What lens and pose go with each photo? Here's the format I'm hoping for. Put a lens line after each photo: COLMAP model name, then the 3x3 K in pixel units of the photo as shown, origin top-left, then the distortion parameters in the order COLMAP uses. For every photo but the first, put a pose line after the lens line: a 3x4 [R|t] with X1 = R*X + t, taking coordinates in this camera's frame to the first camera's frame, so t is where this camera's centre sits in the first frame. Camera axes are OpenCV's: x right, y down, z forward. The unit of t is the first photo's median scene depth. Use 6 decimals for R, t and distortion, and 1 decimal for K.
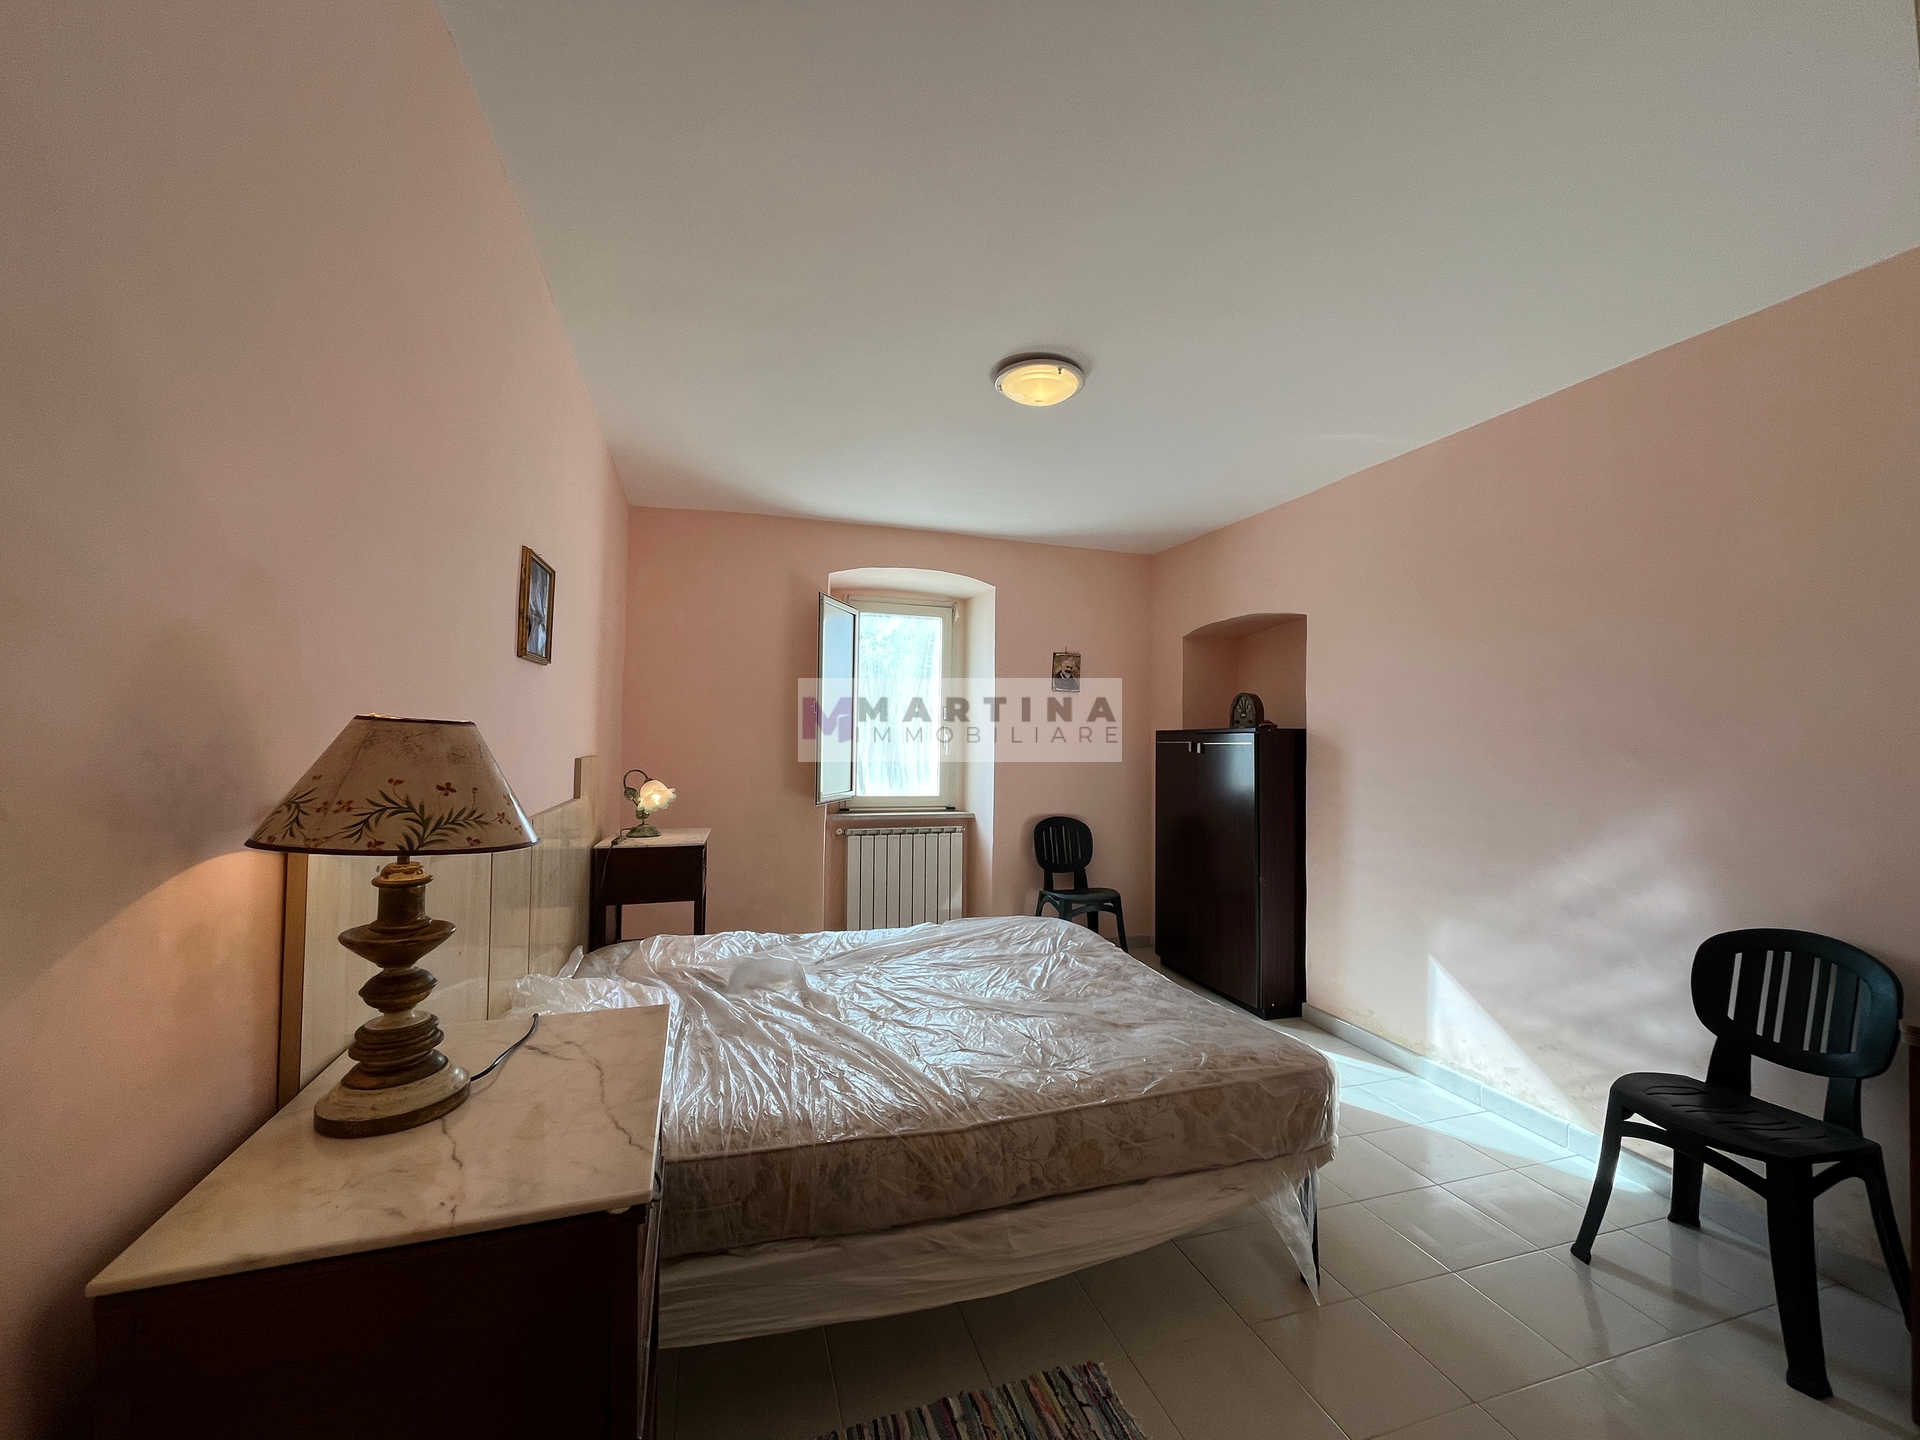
lens RADIAL K [[771.0, 0, 960.0], [0, 771.0, 720.0], [0, 0, 1]] dist [-0.002362, -0.000044]
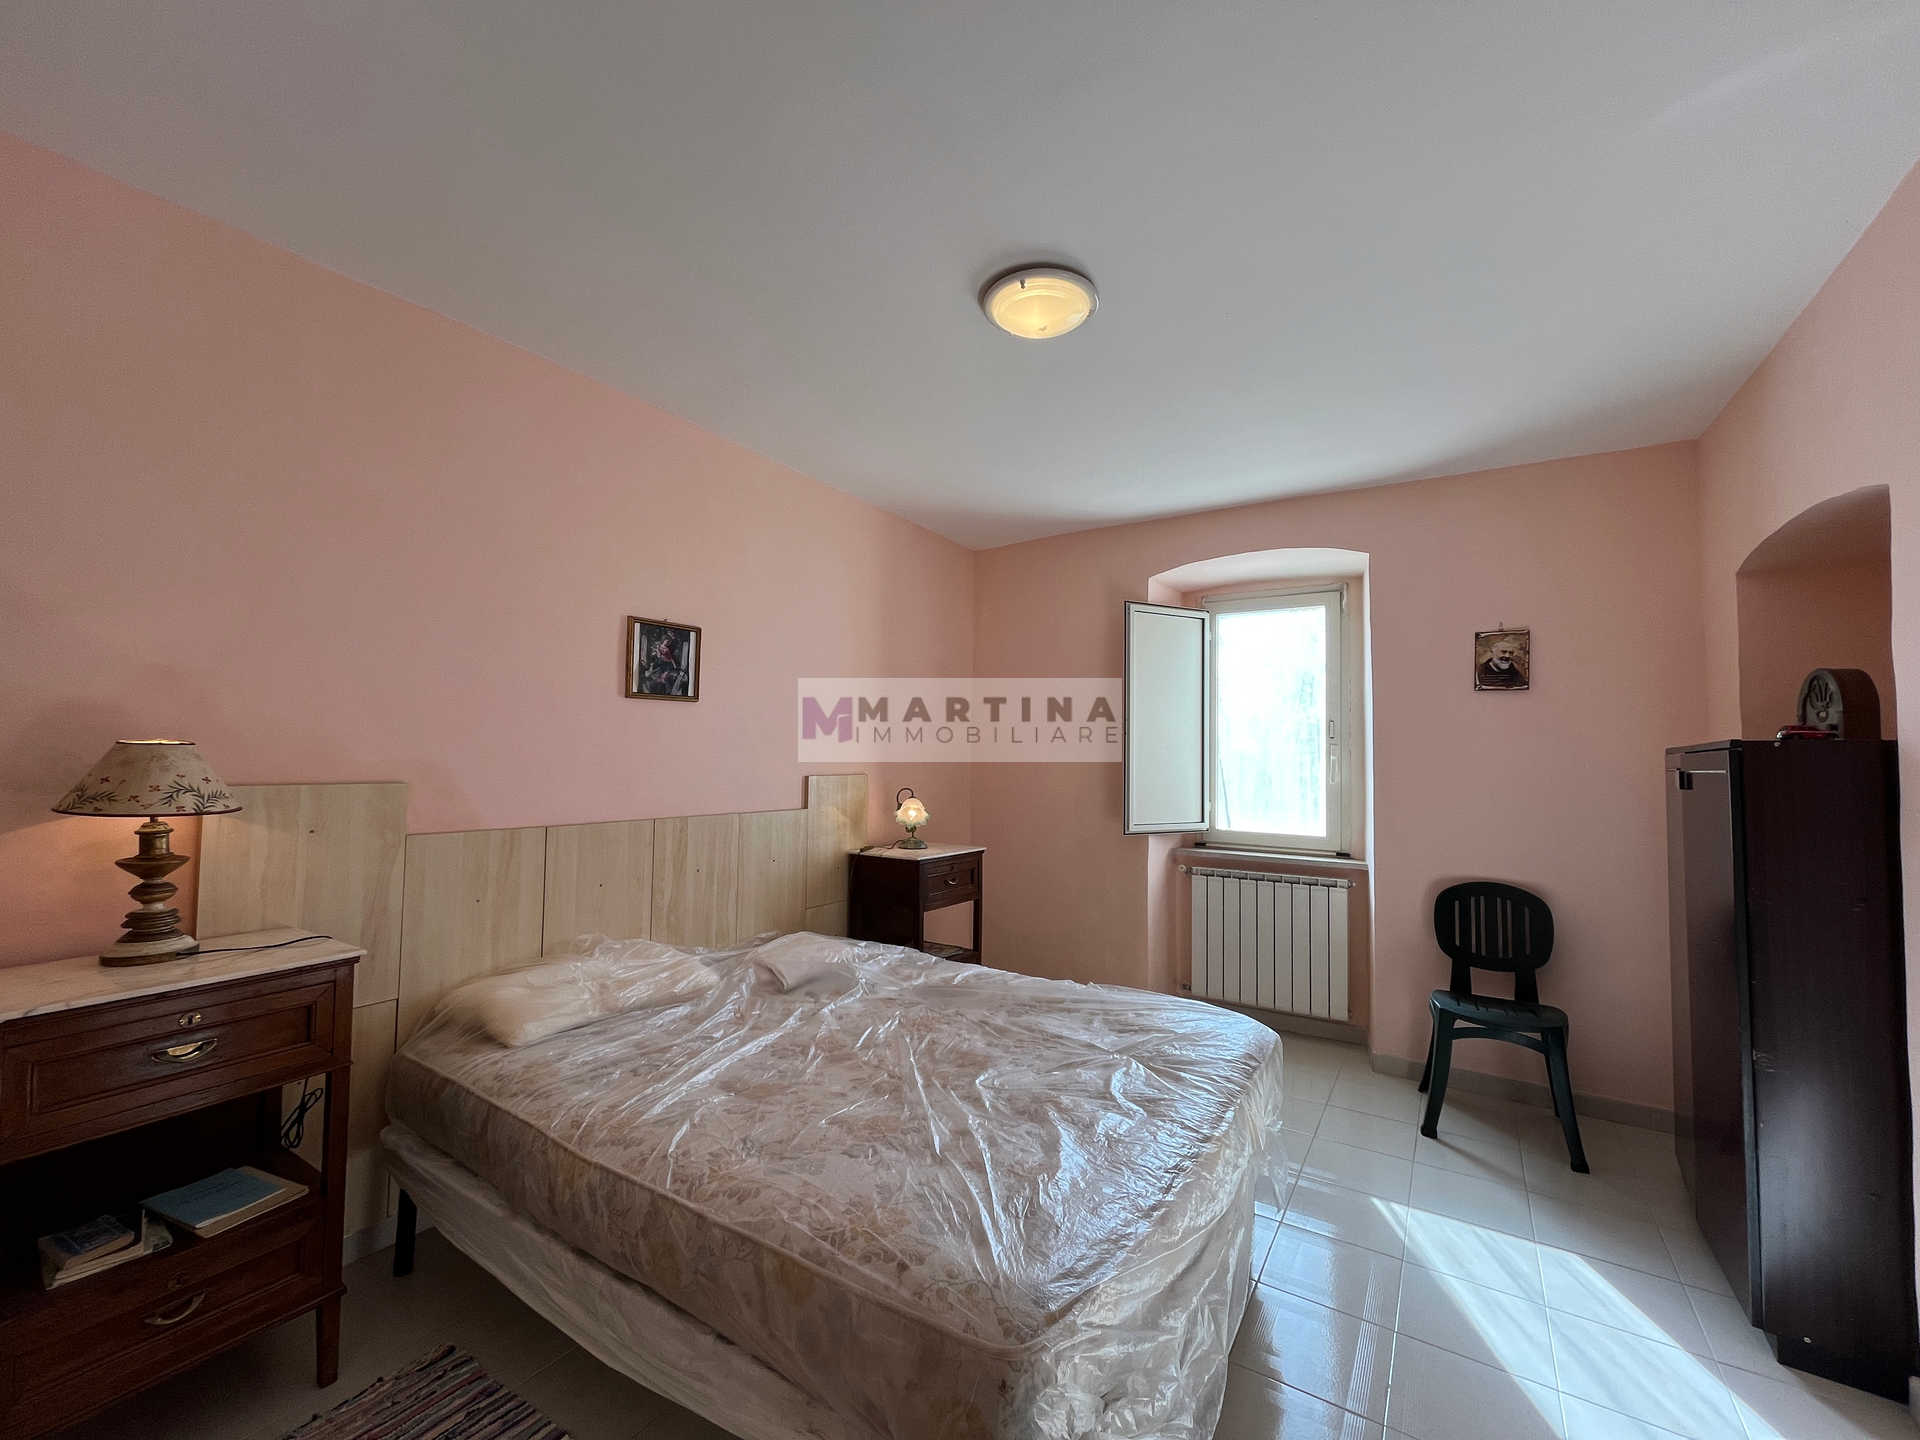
lens RADIAL K [[776.4, 0, 963.0], [0, 776.4, 723.5], [0, 0, 1]] dist [-0.000619, 0.000755]
pose [[0.648272, -0.031819, -0.760744, 0.351920], [0.010729, 0.999409, -0.032658, 0.007688], [0.761333, 0.013009, 0.648230, 0.241843]]
